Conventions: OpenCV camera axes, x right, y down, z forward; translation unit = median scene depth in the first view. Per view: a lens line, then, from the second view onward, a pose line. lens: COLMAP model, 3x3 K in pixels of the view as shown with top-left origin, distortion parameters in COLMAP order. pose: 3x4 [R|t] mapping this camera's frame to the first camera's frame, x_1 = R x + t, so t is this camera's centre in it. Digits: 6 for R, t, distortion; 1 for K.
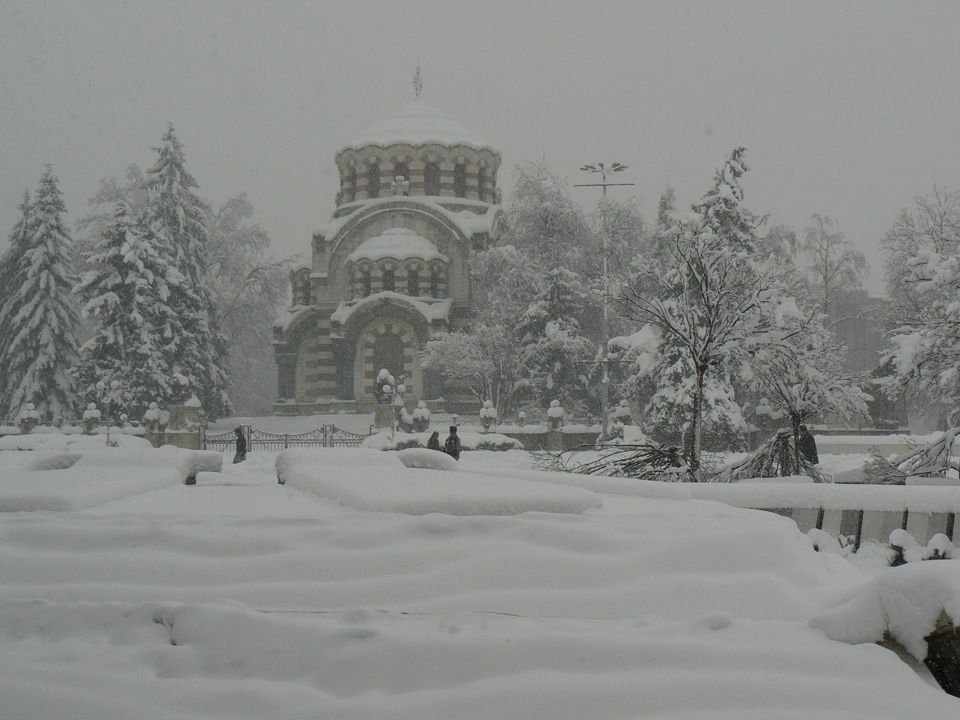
lens RADIAL K [[1916.8, 0, 480.0], [0, 1916.8, 360.0], [0, 0, 1]] dist [0.061749, -0.235192]
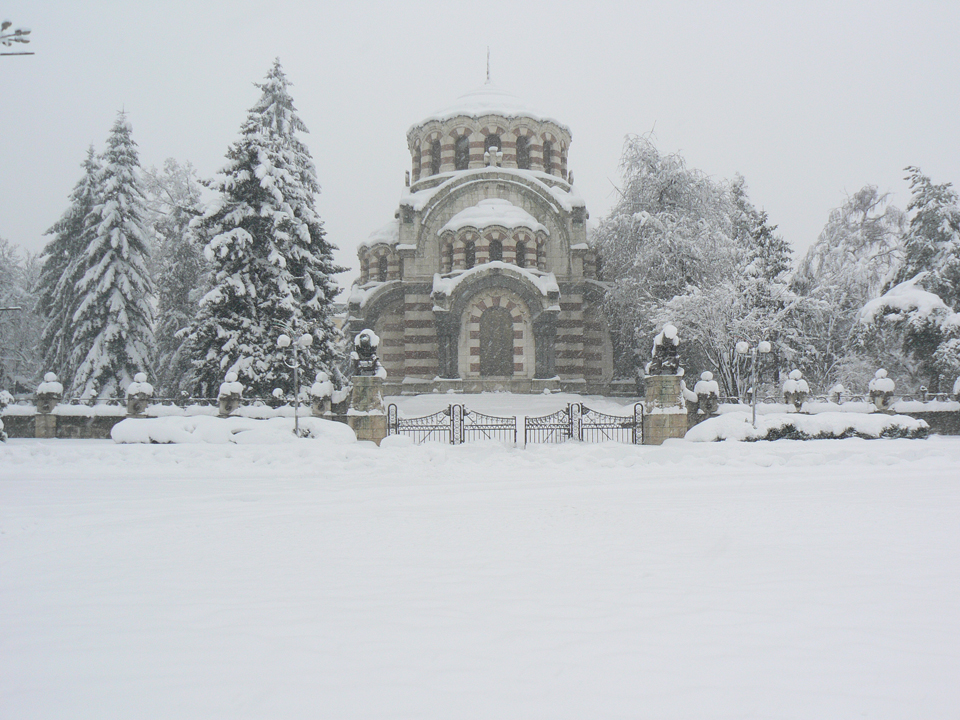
lens RADIAL K [[1021.5, 0, 480.0], [0, 1021.5, 360.0], [0, 0, 1]] dist [-0.157253, 0.024945]
pose [[0.975144, 0.008780, 0.221397, -0.165192], [-0.005751, 0.999881, -0.014323, 0.019046], [-0.221497, 0.012694, 0.975078, 0.522259]]
